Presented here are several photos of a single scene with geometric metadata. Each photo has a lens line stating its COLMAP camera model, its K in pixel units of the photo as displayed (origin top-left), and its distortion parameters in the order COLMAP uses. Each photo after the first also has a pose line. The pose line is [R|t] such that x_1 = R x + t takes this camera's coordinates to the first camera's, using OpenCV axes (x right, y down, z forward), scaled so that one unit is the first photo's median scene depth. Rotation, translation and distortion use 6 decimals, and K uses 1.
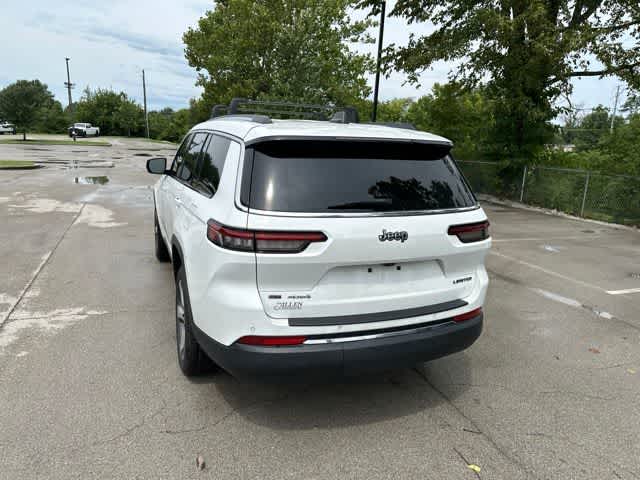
lens RADIAL K [[452.7, 0, 318.5], [0, 452.7, 237.8], [0, 0, 1]] dist [0.036806, -0.044985]
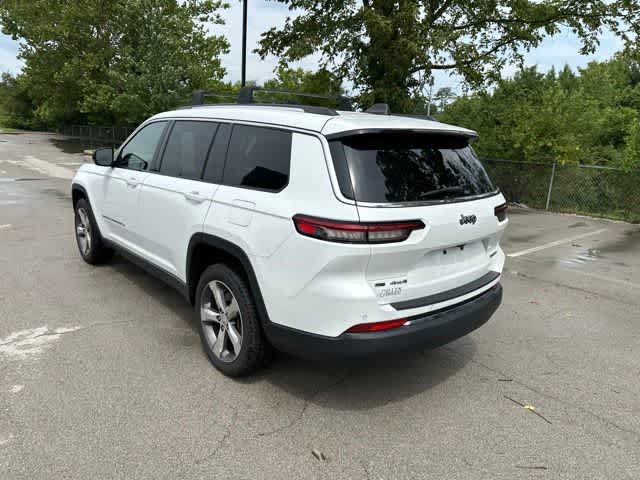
lens RADIAL K [[449.2, 0, 319.0], [0, 449.2, 242.1], [0, 0, 1]] dist [0.040639, -0.040680]
pose [[0.943907, -0.078505, 0.320744, -0.471226], [0.064163, 0.996419, 0.055058, -0.029074], [-0.323918, -0.031390, 0.945564, 0.054639]]
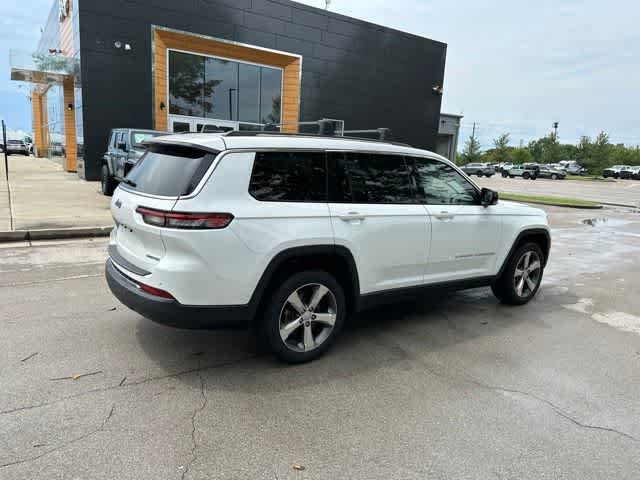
lens RADIAL K [[448.7, 0, 319.4], [0, 448.7, 239.1], [0, 0, 1]] dist [0.042011, -0.038891]
pose [[0.240715, 0.148537, -0.959163, 1.515709], [-0.246407, 0.965197, 0.087632, -0.157921], [0.938797, 0.215250, 0.268937, 1.075764]]
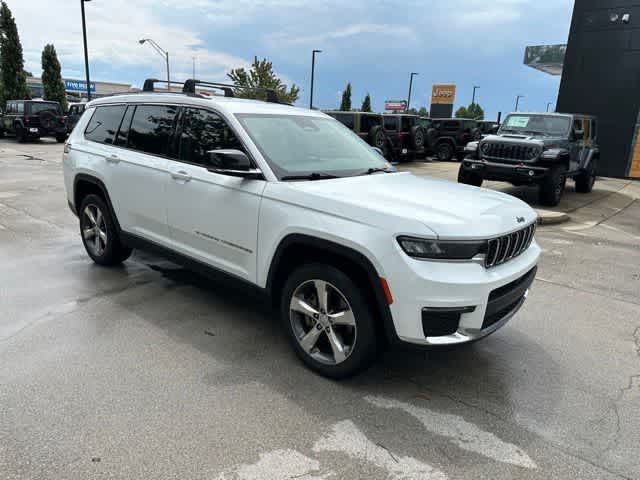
lens RADIAL K [[448.7, 0, 319.4], [0, 448.7, 239.1], [0, 0, 1]] dist [0.042011, -0.038891]
pose [[-0.879991, 0.039214, -0.473368, 0.363690], [-0.179124, 0.895609, 0.407184, -0.664092], [0.439921, 0.443110, -0.781104, 3.225063]]
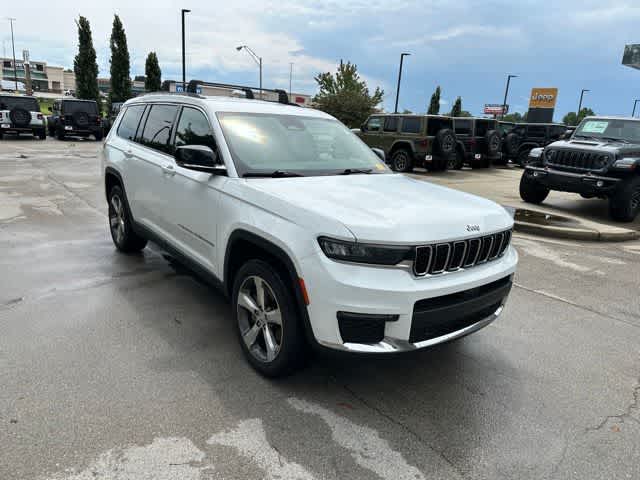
lens RADIAL K [[451.7, 0, 319.2], [0, 451.7, 233.2], [0, 0, 1]] dist [0.045289, -0.048020]
pose [[-0.954169, -0.024946, -0.298228, 0.054100], [-0.154599, 0.894342, 0.419824, -0.709998], [0.256245, 0.446689, -0.857209, 3.348800]]
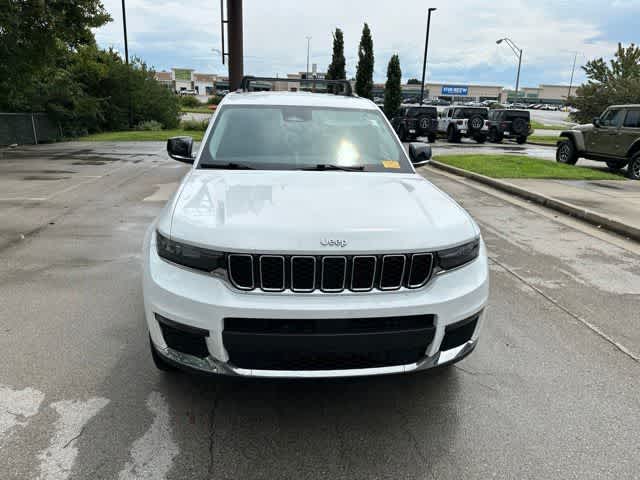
lens RADIAL K [[452.7, 0, 318.5], [0, 452.7, 237.8], [0, 0, 1]] dist [0.036806, -0.044985]
pose [[-0.961513, -0.140537, 0.236098, -0.713476], [-0.012268, 0.880391, 0.474090, -0.720920], [-0.274486, 0.452947, -0.848231, 3.226196]]
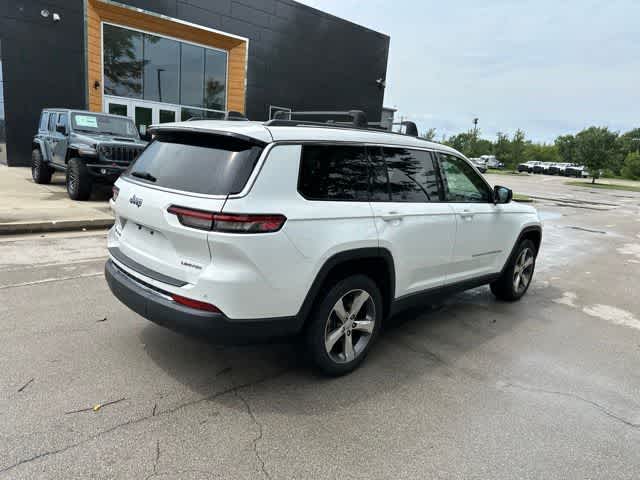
lens RADIAL K [[449.2, 0, 319.0], [0, 449.2, 242.1], [0, 0, 1]] dist [0.040639, -0.040680]
pose [[0.386700, 0.174881, -0.905472, 1.313133], [-0.256232, 0.963570, 0.076673, -0.104224], [0.885894, 0.202362, 0.417423, 0.821519]]
